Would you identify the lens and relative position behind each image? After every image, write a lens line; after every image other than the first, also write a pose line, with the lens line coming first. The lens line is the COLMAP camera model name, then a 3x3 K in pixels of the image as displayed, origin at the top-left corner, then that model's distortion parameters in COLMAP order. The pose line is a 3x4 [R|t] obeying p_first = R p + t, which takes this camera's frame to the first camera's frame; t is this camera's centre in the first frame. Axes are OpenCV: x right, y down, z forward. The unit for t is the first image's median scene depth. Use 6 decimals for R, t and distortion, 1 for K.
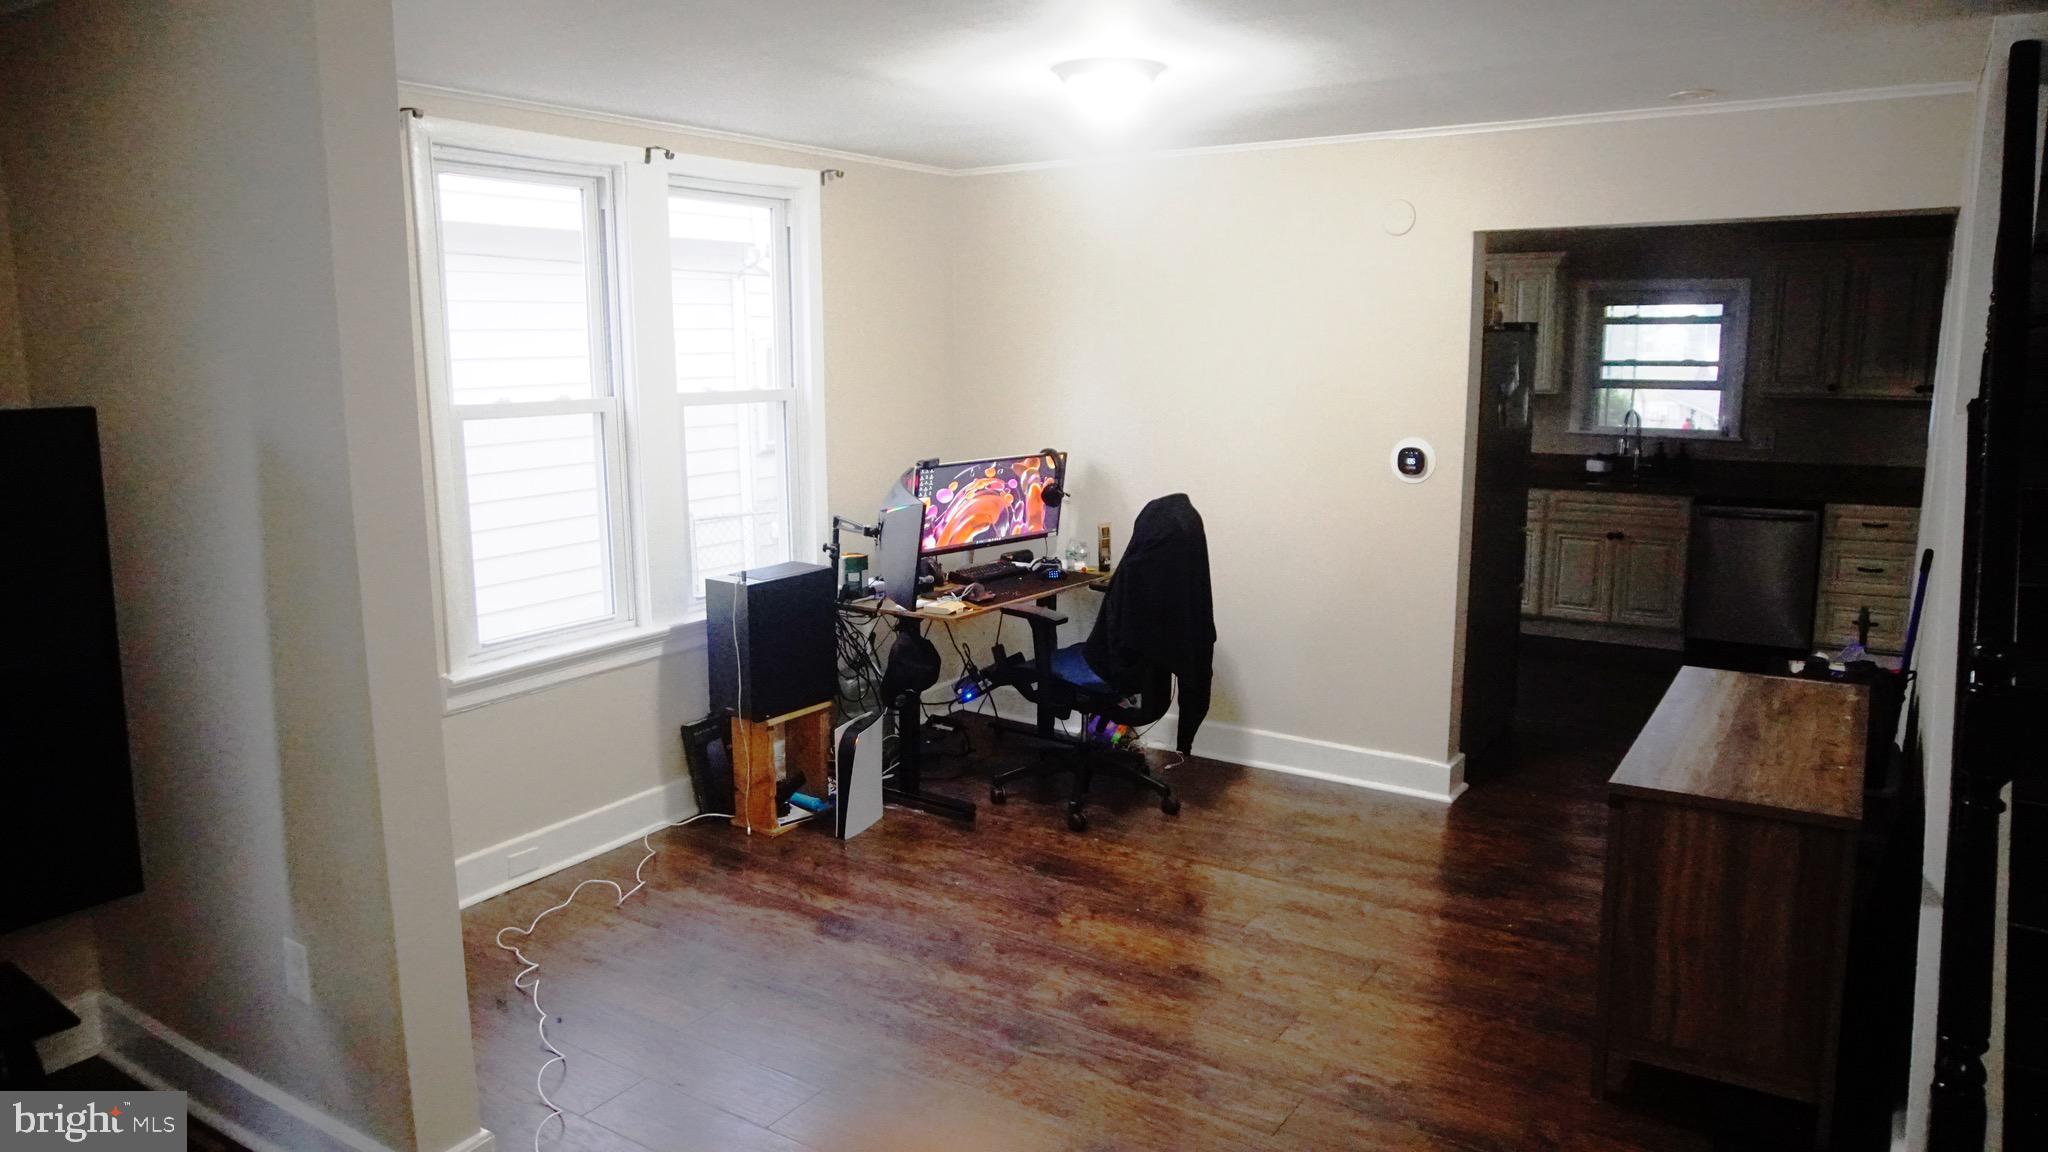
lens RADIAL K [[1355.5, 0, 1024.0], [0, 1355.5, 576.0], [0, 0, 1]] dist [-0.048260, 0.033036]
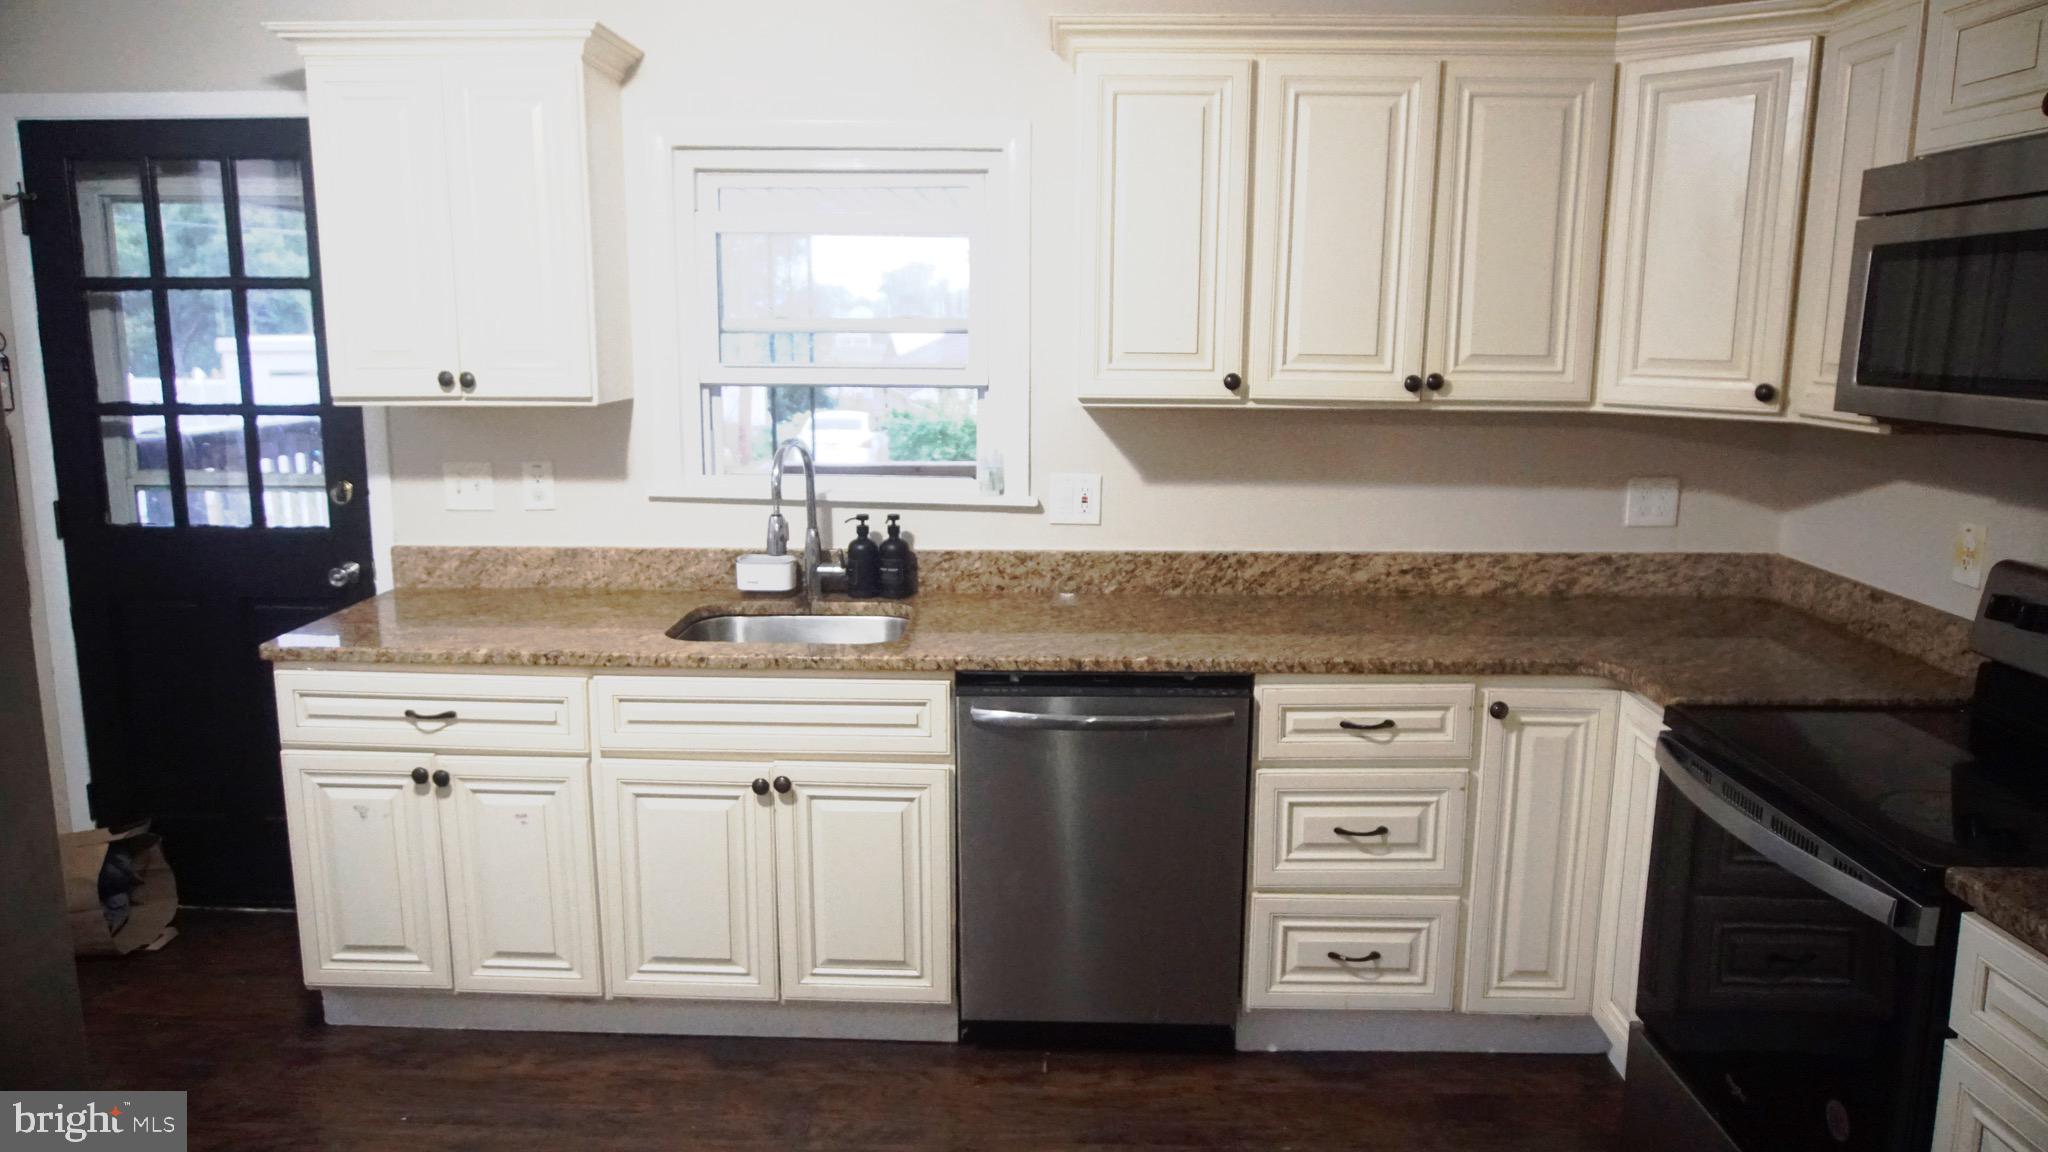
lens RADIAL K [[1355.5, 0, 1024.0], [0, 1355.5, 576.0], [0, 0, 1]] dist [-0.048260, 0.033036]
pose [[0.846039, -0.087346, 0.525917, 0.326053], [0.079824, 0.996121, 0.037027, -0.102260], [-0.527111, 0.010654, 0.849729, 0.681516]]
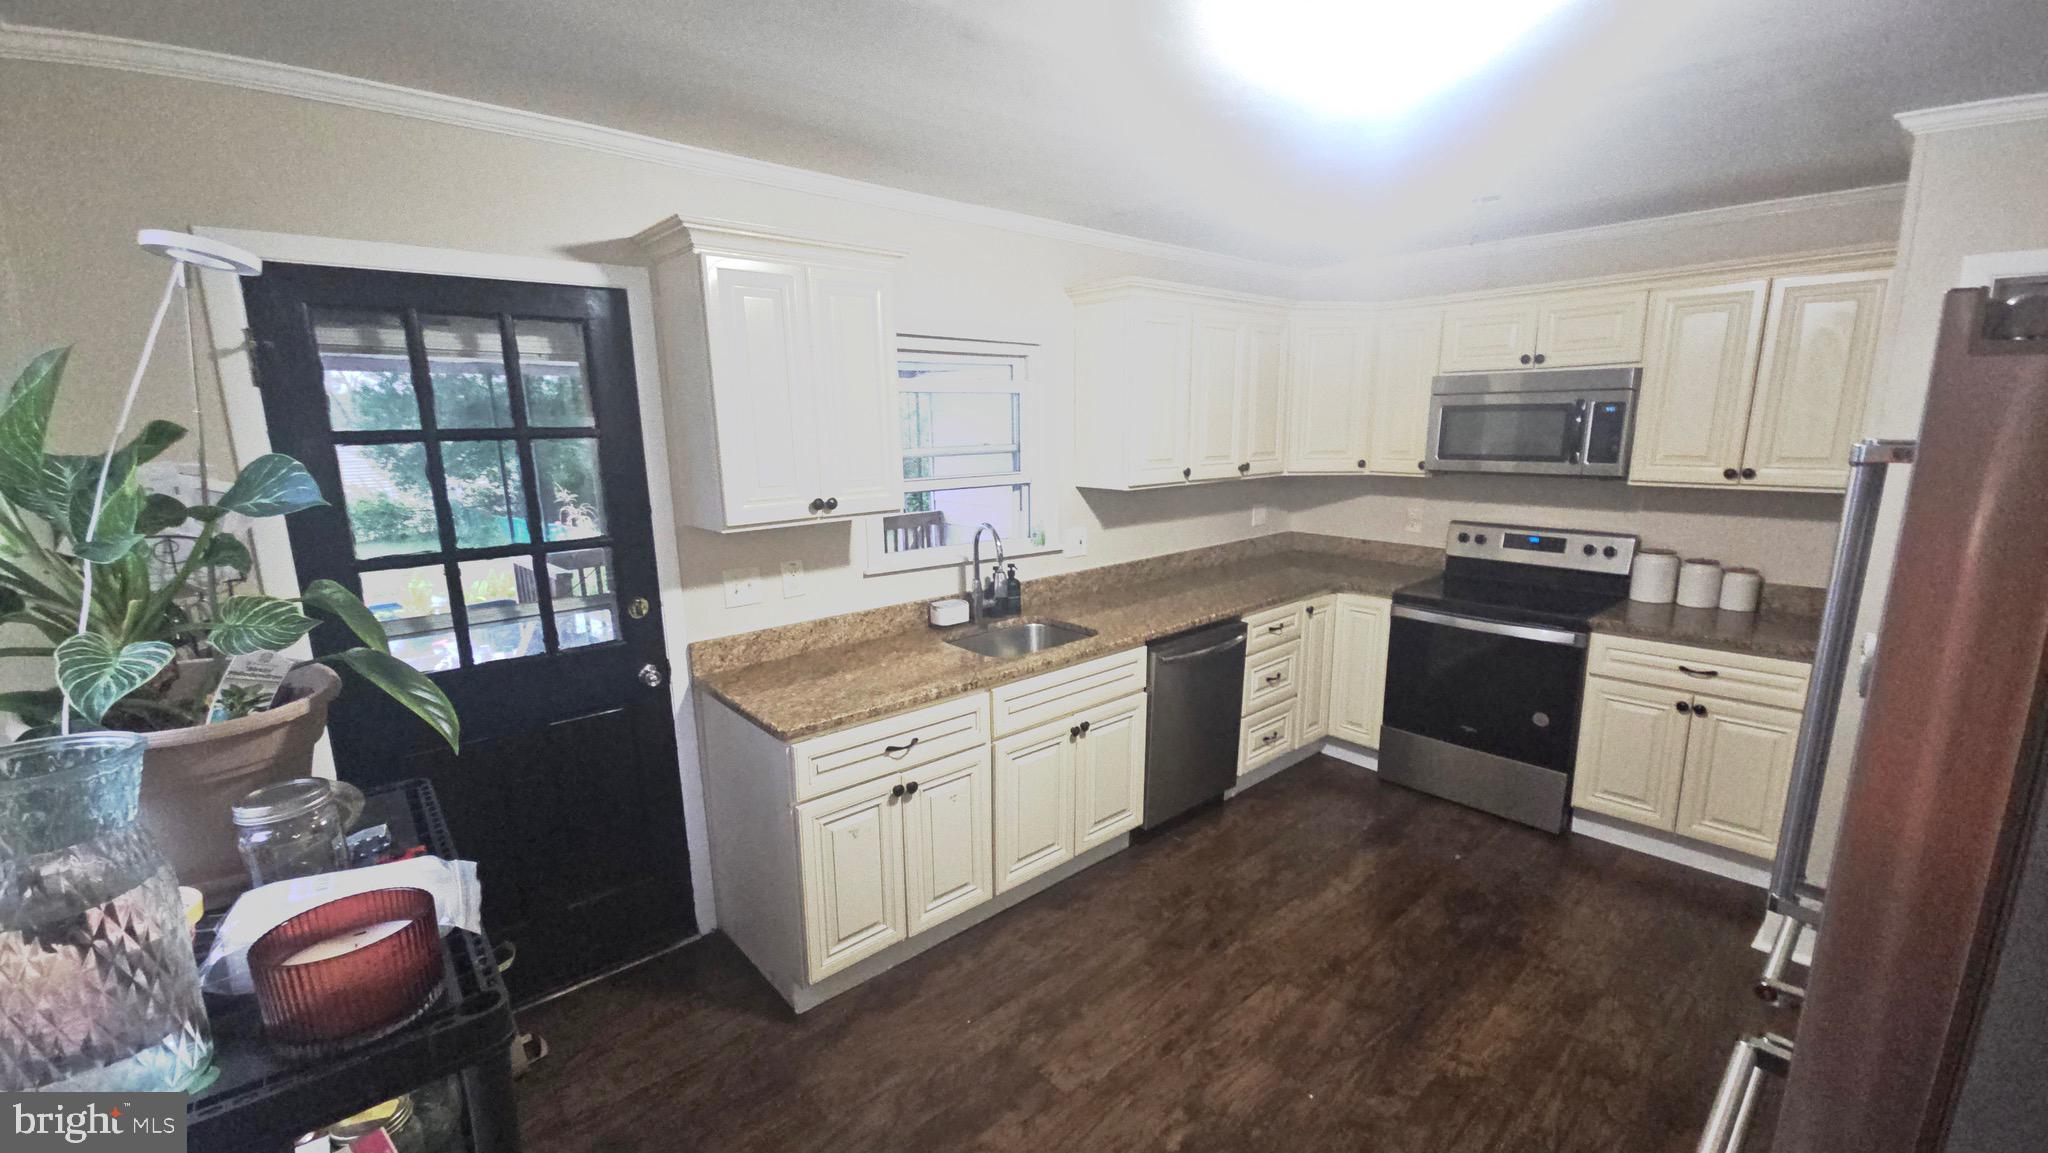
lens RADIAL K [[831.2, 0, 1033.2], [0, 831.2, 594.8], [0, 0, 1]] dist [-0.002294, -0.000182]
pose [[0.258374, -0.199896, 0.945137, 0.086294], [0.175227, 0.971826, 0.157639, -0.165227], [-0.950020, 0.124884, 0.286122, 0.955295]]
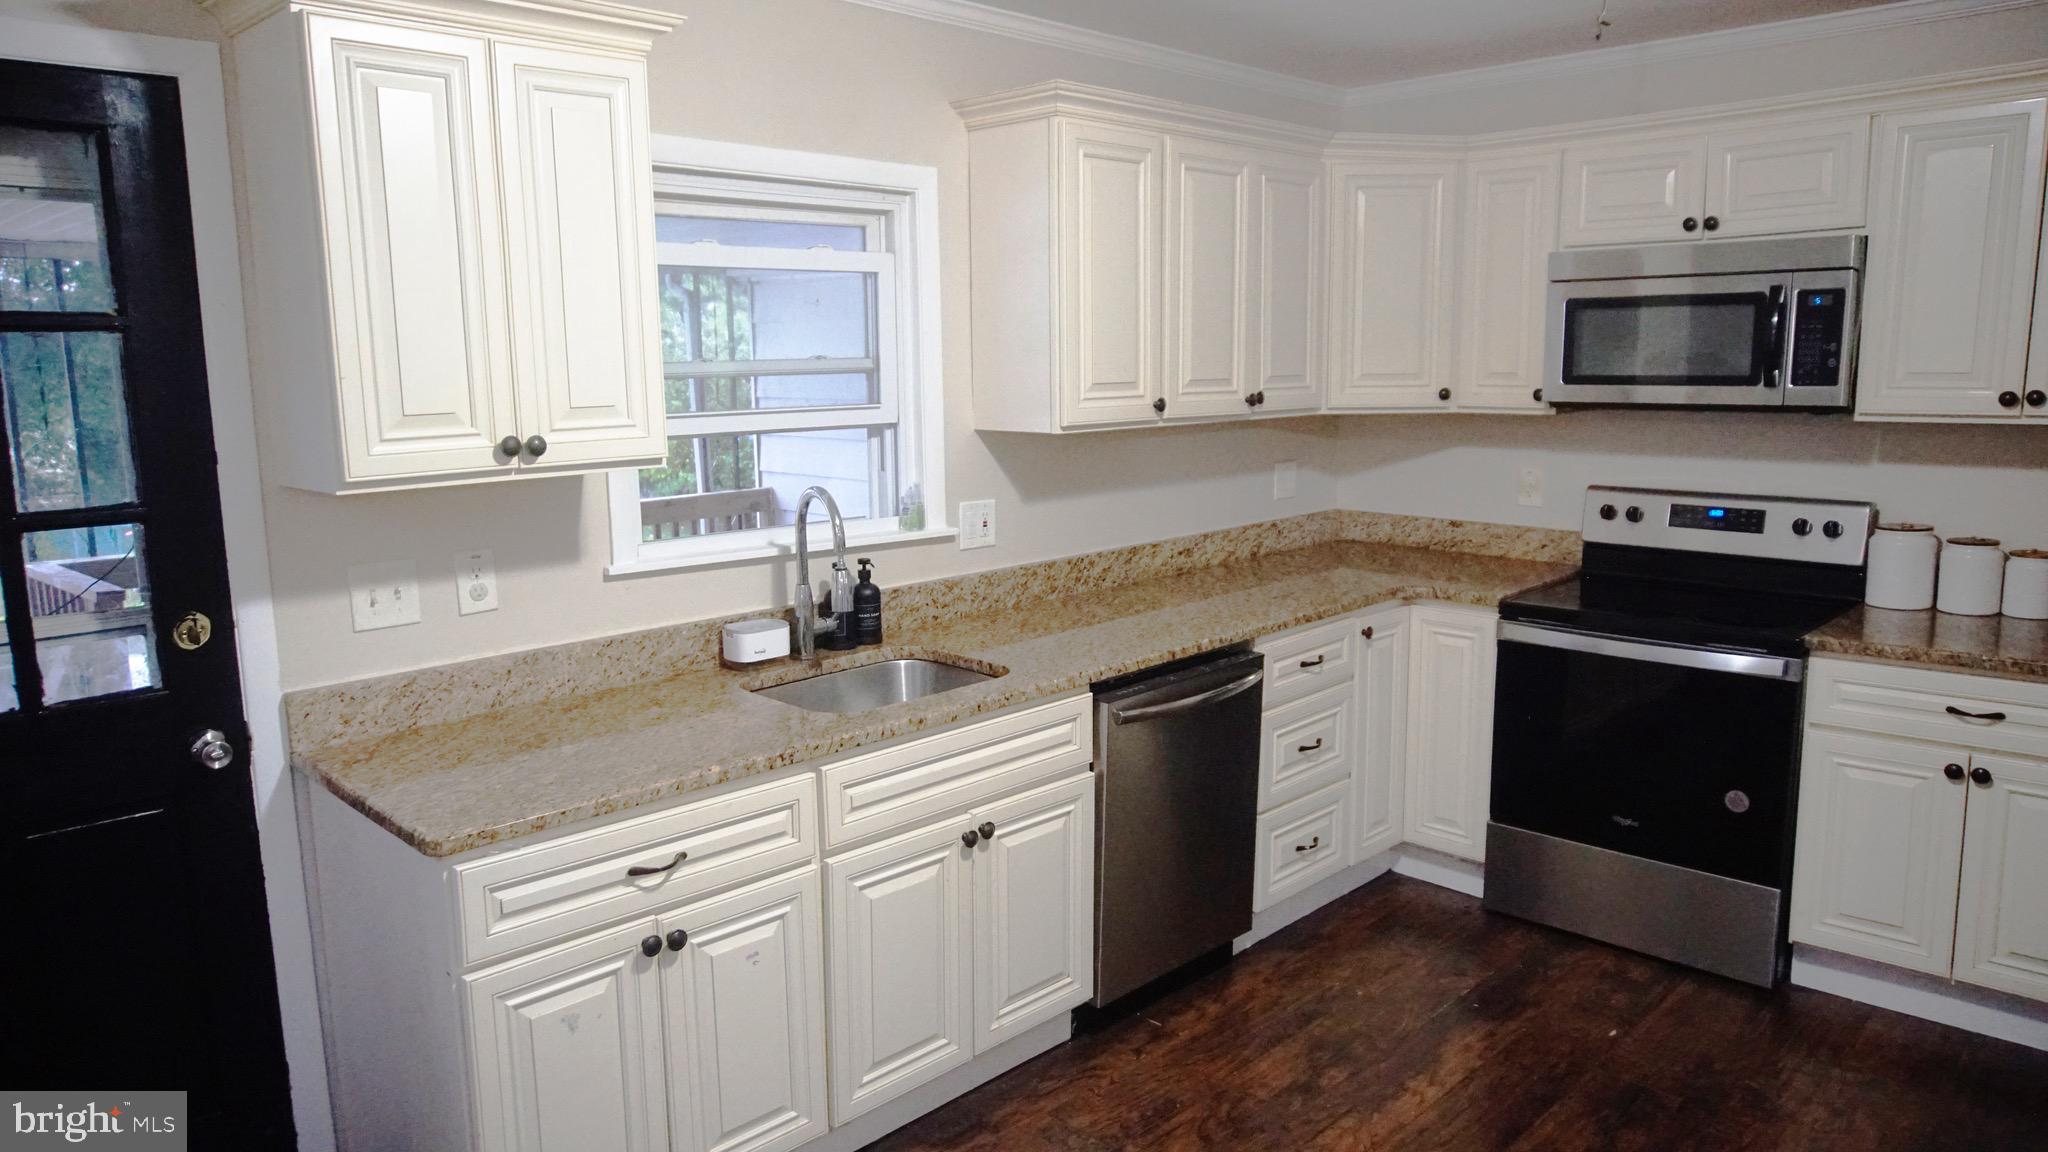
lens RADIAL K [[1355.5, 0, 1024.0], [0, 1355.5, 576.0], [0, 0, 1]] dist [-0.048260, 0.033036]
pose [[0.198064, -0.158046, 0.967364, 0.104958], [0.180275, 0.975953, 0.122539, -0.149970], [-0.963469, 0.150121, 0.221793, 0.949041]]
